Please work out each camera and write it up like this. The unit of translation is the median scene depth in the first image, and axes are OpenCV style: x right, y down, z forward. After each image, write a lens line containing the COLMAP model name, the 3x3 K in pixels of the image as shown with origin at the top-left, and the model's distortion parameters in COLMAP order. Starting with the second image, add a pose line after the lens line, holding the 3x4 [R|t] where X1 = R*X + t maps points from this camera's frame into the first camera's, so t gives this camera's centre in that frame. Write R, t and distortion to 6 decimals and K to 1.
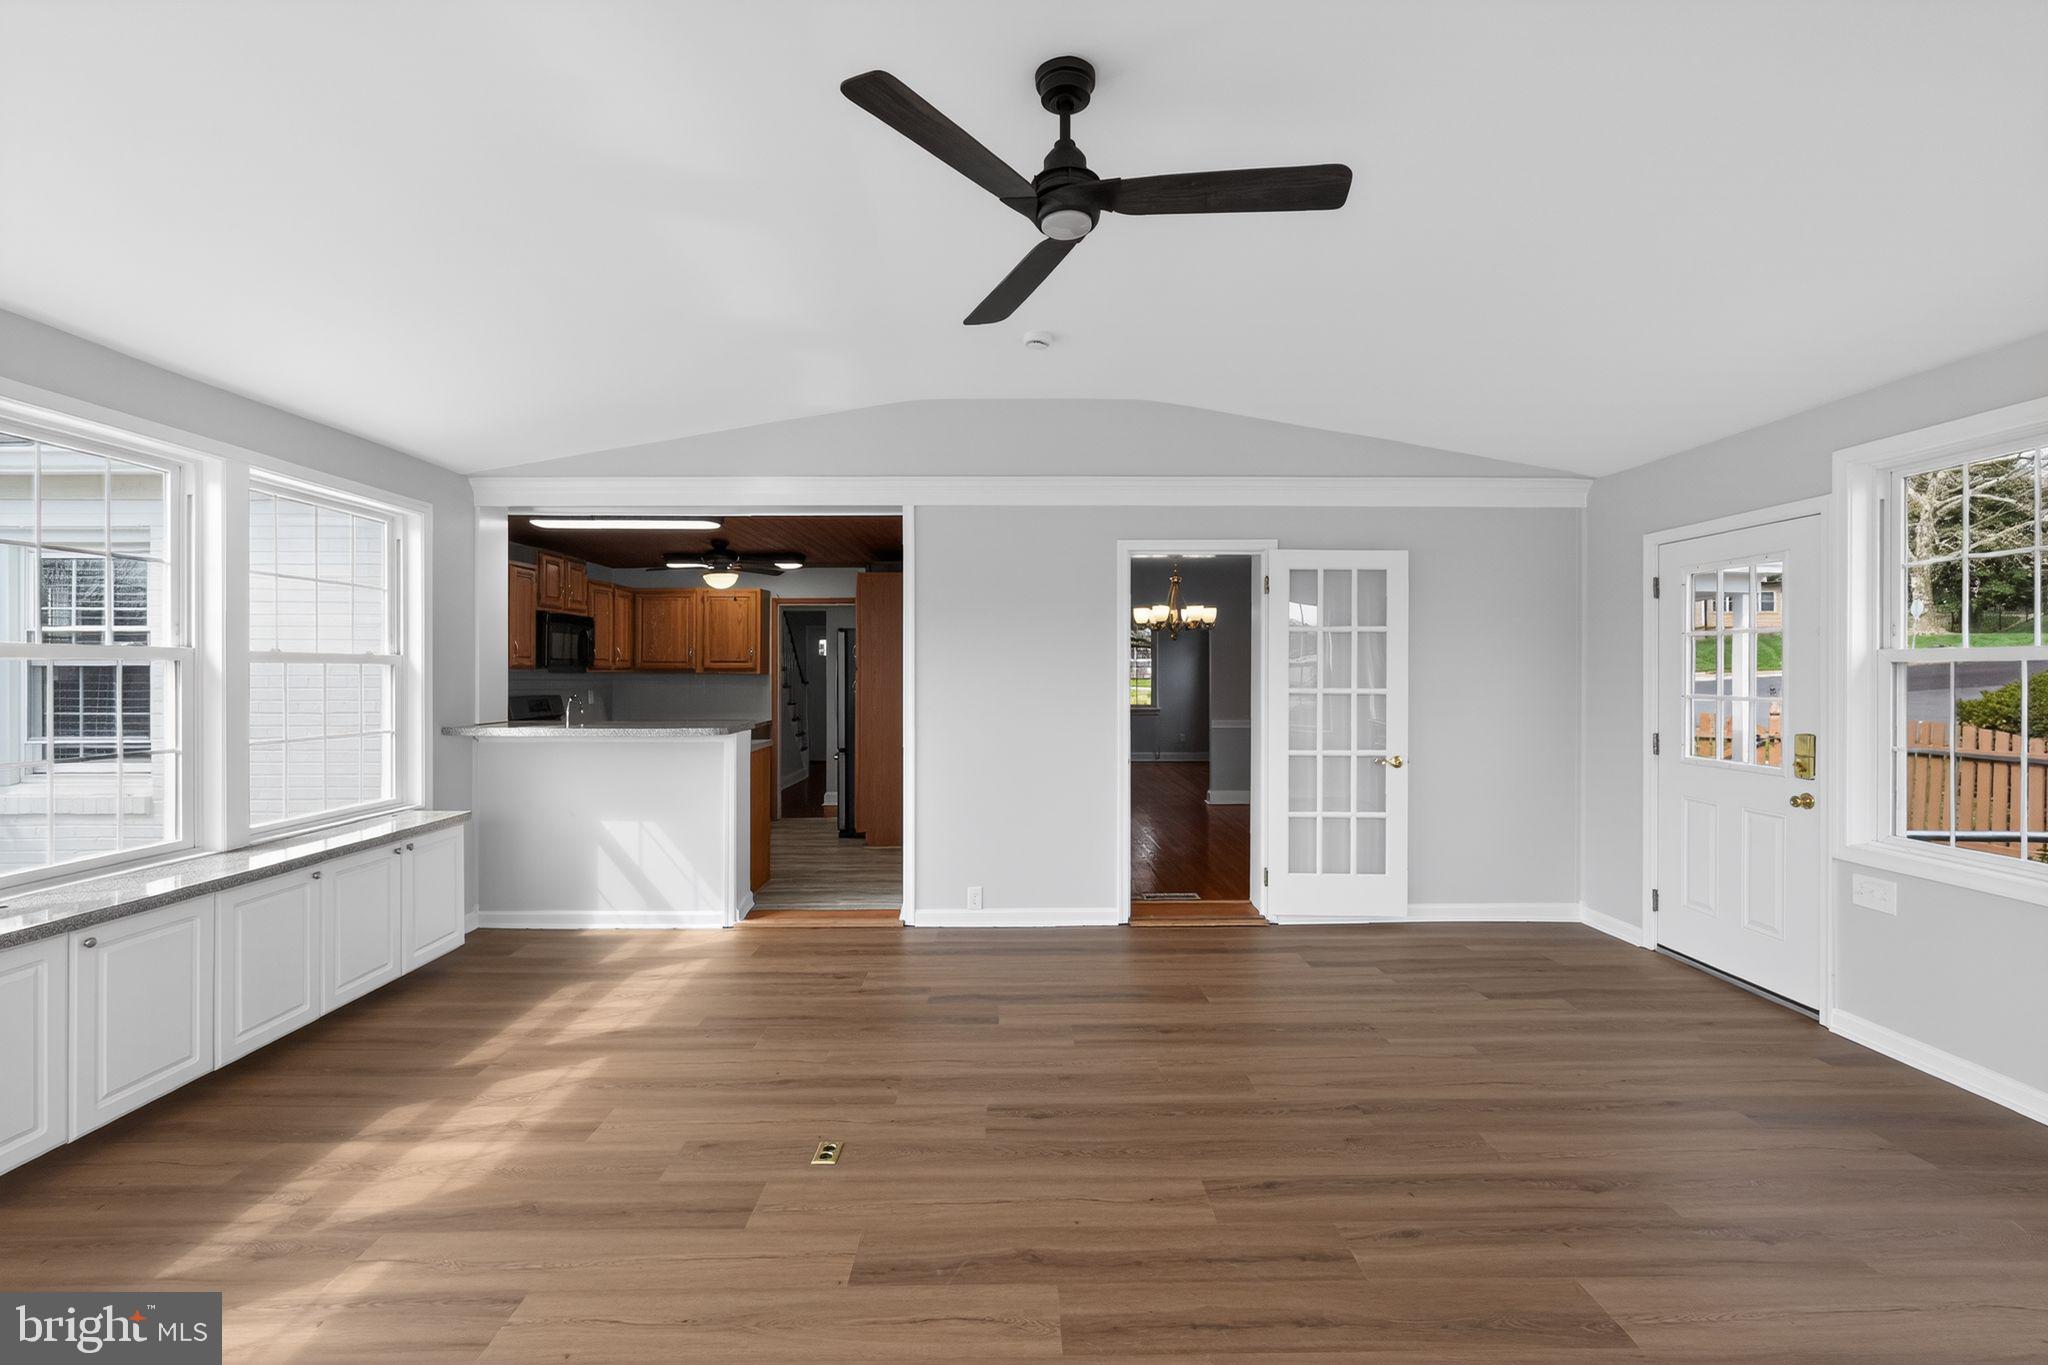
lens RADIAL K [[911.5, 0, 1029.0], [0, 911.5, 681.5], [0, 0, 1]] dist [-0.000684, 0.000109]
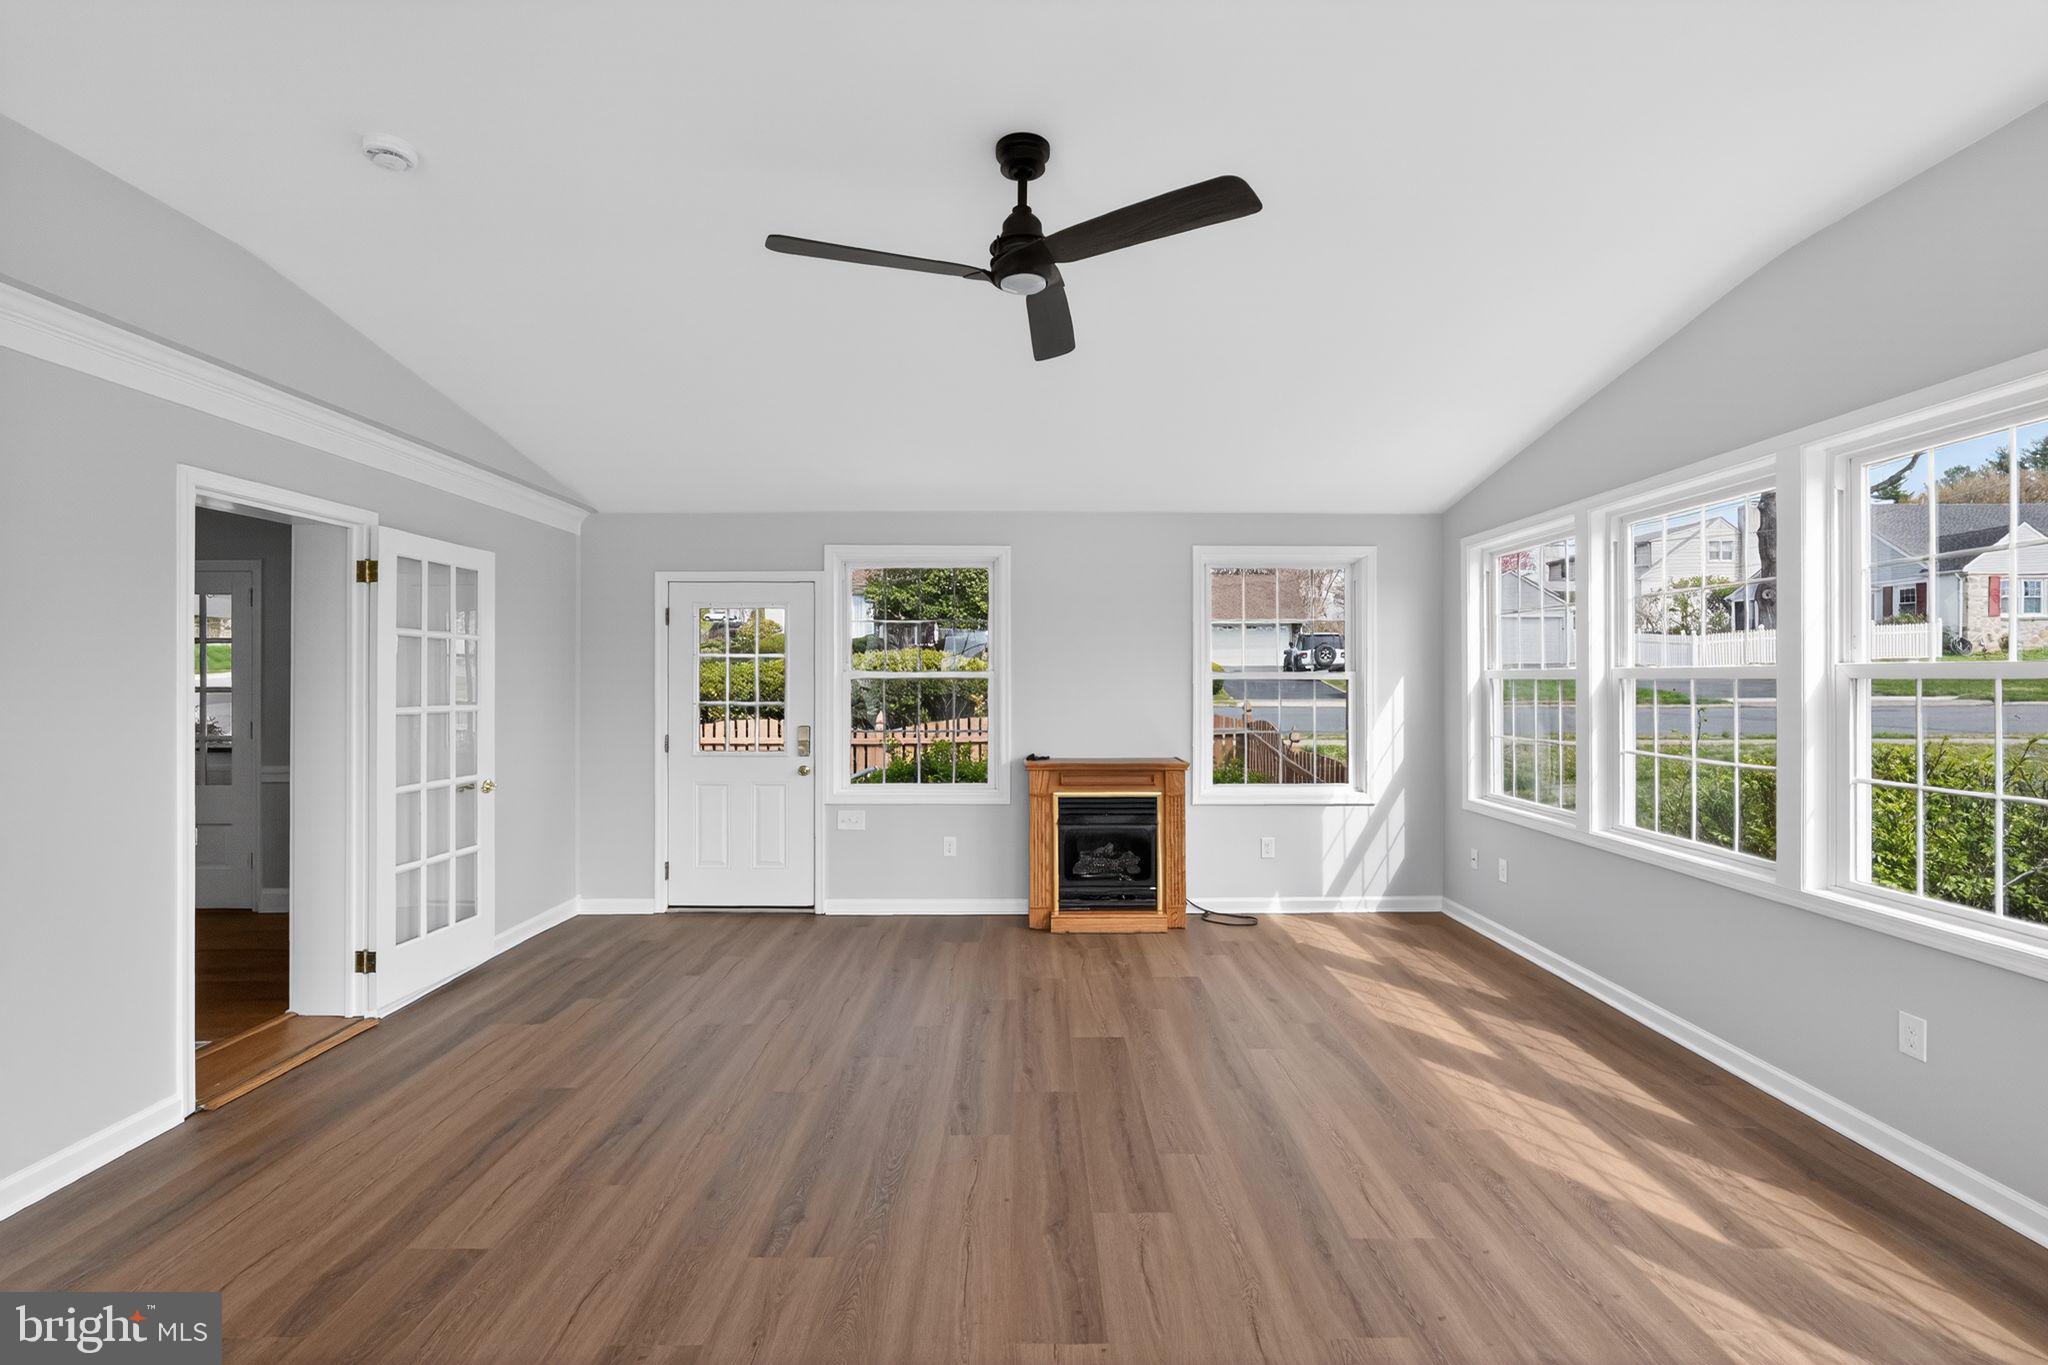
lens RADIAL K [[911.5, 0, 1029.0], [0, 911.5, 681.5], [0, 0, 1]] dist [-0.000684, 0.000109]
pose [[0.011090, -0.000025, 0.999939, -0.634620], [0.010374, 0.999946, -0.000090, -0.011767], [-0.999885, 0.010375, 0.011089, 0.590725]]
